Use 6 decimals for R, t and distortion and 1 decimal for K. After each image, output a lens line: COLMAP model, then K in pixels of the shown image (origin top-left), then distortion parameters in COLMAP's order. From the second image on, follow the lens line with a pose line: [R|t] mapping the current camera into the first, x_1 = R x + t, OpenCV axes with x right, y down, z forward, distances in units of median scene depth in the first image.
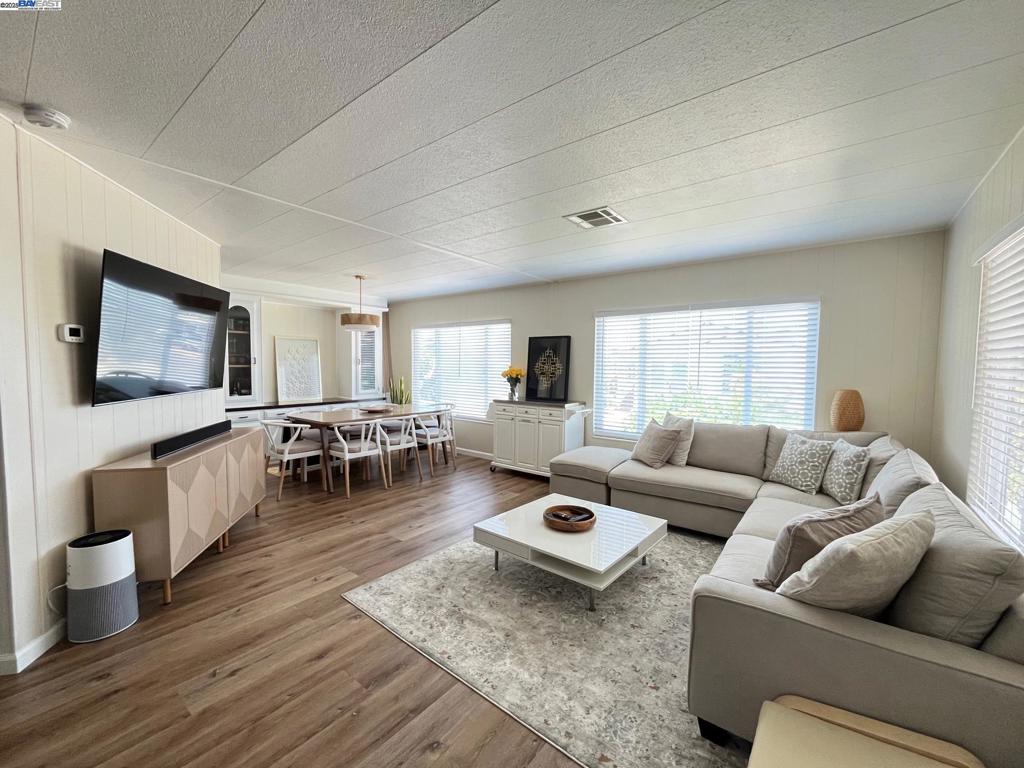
lens RADIAL K [[418.8, 0, 514.3], [0, 418.8, 385.6], [0, 0, 1]] dist [-0.001201, -0.000471]
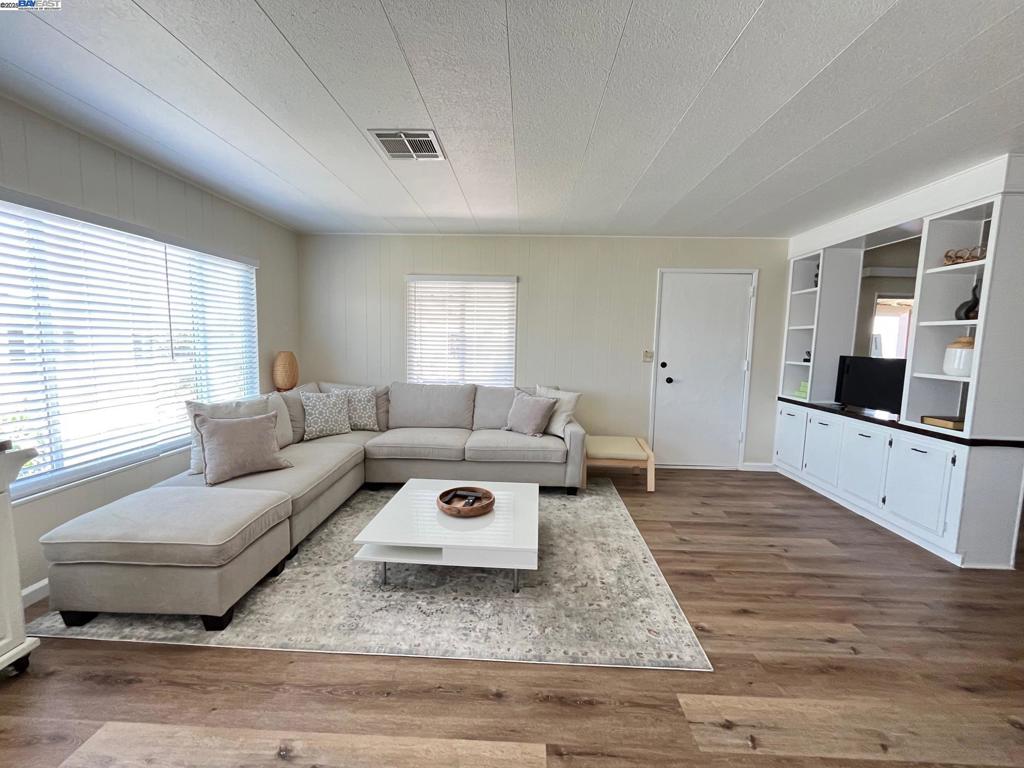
lens RADIAL K [[418.8, 0, 508.3], [0, 418.8, 388.0], [0, 0, 1]] dist [-0.001201, -0.000471]
pose [[-0.584882, -0.109421, 0.803704, -0.788861], [0.016770, 0.989016, 0.146854, -0.078946], [-0.810945, 0.099370, -0.576623, 1.782826]]
